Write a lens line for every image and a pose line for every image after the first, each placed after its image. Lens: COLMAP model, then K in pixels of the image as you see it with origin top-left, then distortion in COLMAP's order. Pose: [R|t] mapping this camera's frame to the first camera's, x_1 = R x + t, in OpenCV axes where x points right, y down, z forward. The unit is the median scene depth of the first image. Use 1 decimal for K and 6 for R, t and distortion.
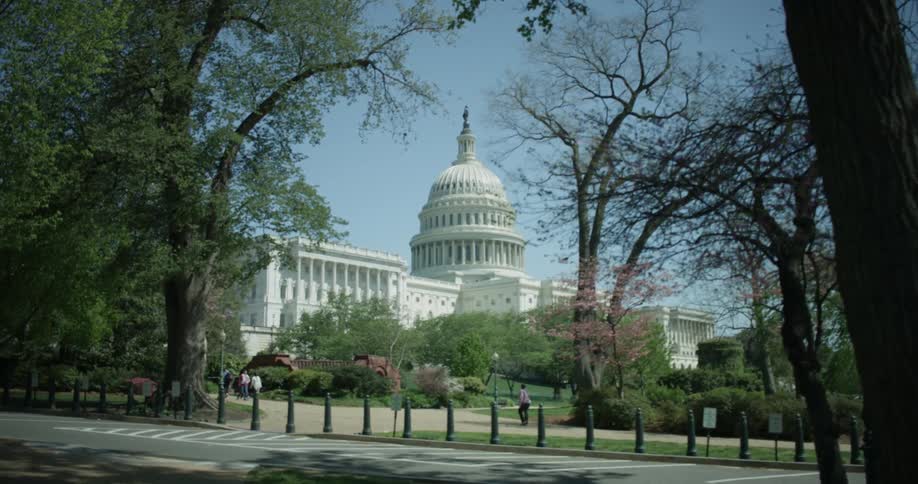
lens RADIAL K [[807.9, 0, 455.1], [0, 807.9, 244.2], [0, 0, 1]] dist [-0.058767, 0.015228]
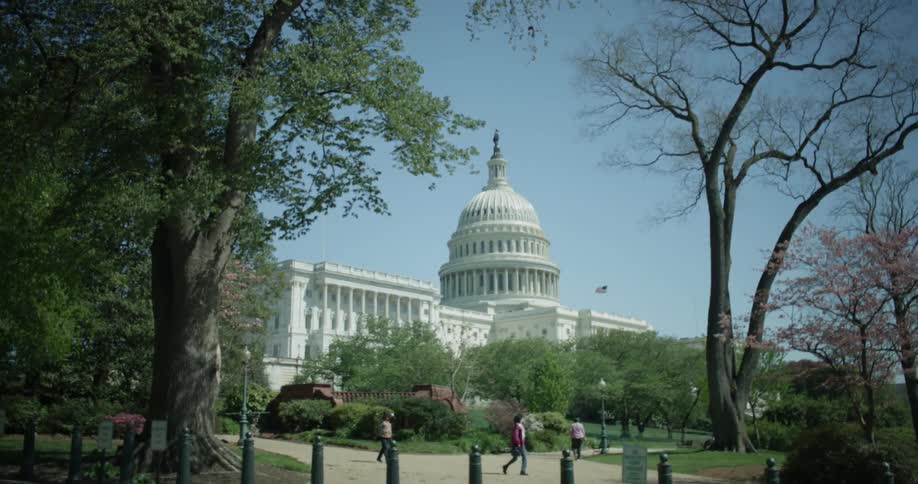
lens RADIAL K [[807.9, 0, 464.4], [0, 807.9, 238.7], [0, 0, 1]] dist [-0.058767, 0.015228]
pose [[0.999897, -0.005449, -0.013254, -0.049289], [0.004775, 0.998718, -0.050396, 0.027770], [0.013511, 0.050328, 0.998641, 0.164092]]
